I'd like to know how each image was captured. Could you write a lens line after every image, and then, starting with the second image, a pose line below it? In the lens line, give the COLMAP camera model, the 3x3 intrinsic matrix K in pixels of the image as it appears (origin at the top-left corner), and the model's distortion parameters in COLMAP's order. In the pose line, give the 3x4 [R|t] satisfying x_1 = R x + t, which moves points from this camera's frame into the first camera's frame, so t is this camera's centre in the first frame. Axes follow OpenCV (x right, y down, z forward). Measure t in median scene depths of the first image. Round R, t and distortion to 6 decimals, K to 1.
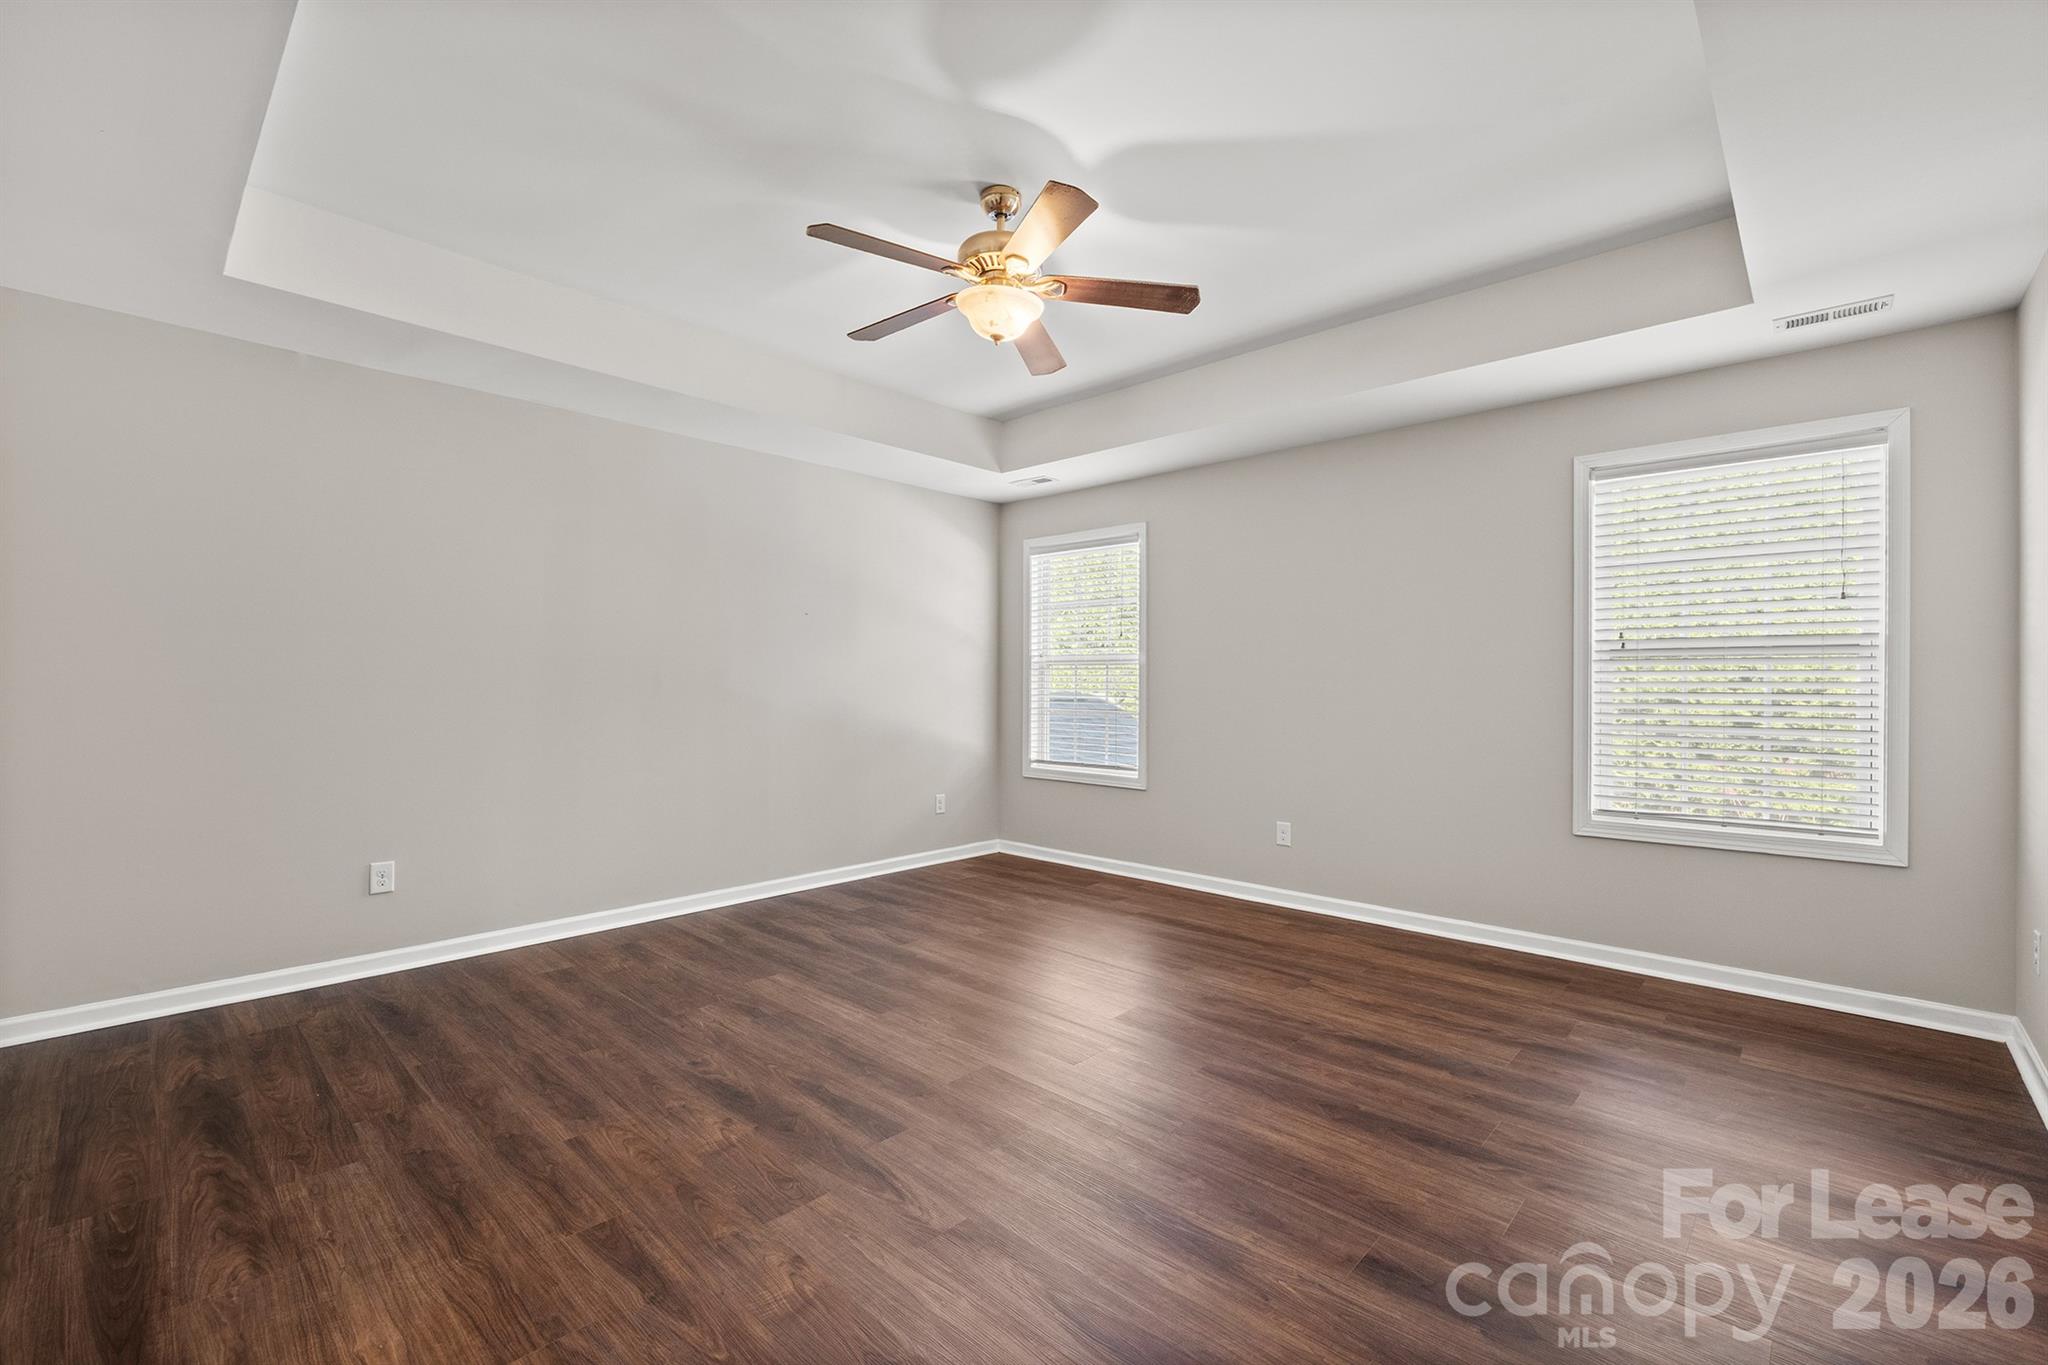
lens RADIAL K [[863.5, 0, 1028.2], [0, 863.5, 688.9], [0, 0, 1]] dist [-0.008529, 0.000198]
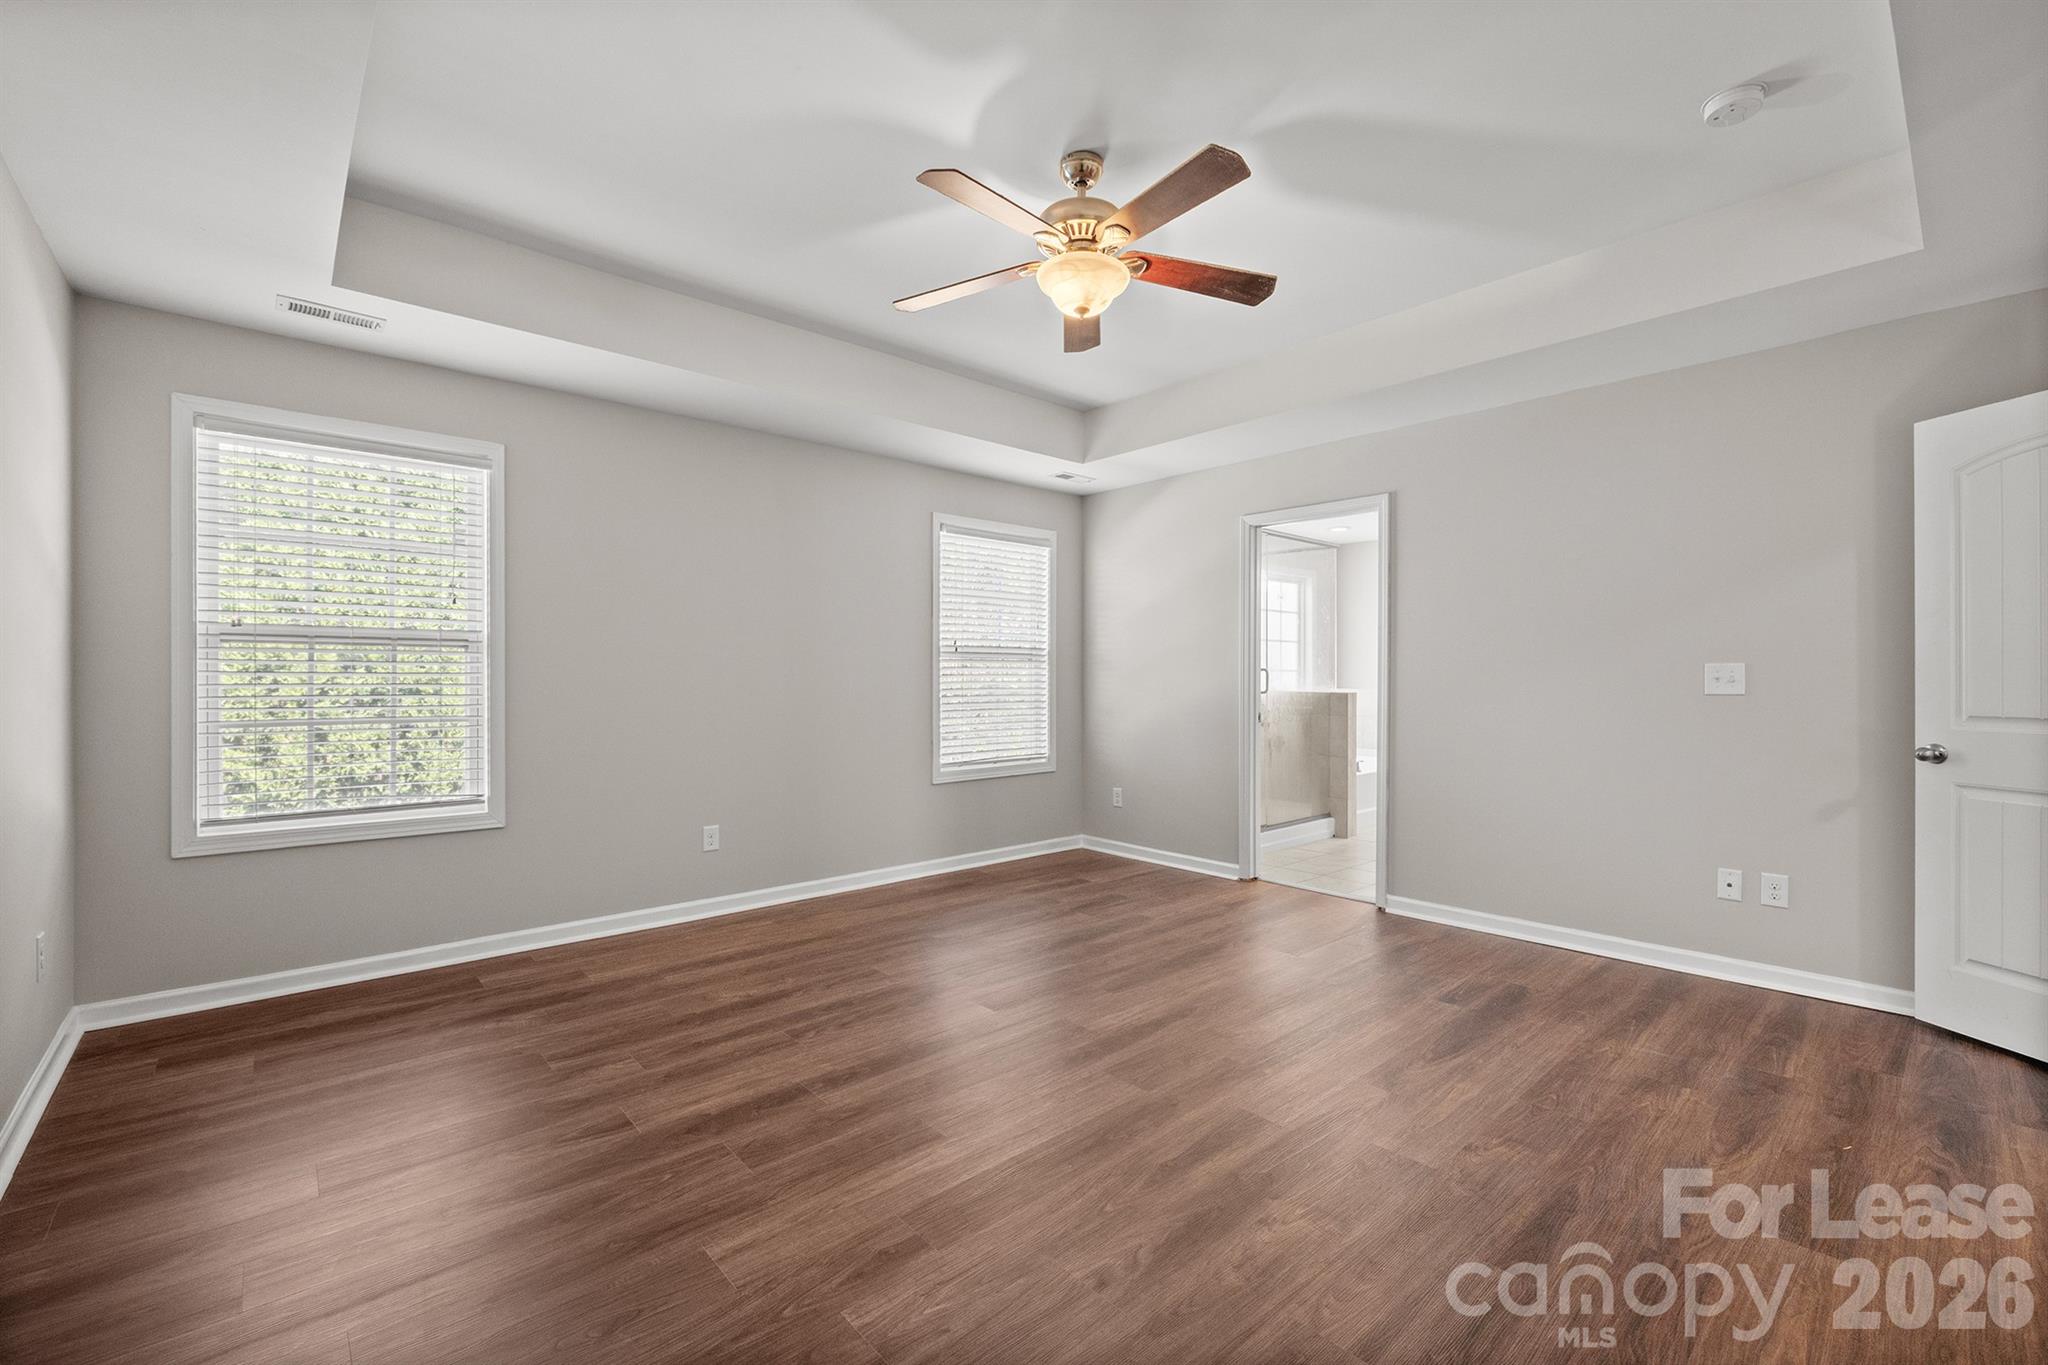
lens RADIAL K [[863.5, 0, 1024.2], [0, 863.5, 681.9], [0, 0, 1]] dist [-0.008529, 0.000198]
pose [[0.090997, -0.009833, 0.995803, -0.705284], [0.004925, 0.999943, 0.009424, -0.007074], [-0.995839, 0.004047, 0.091041, 0.694877]]
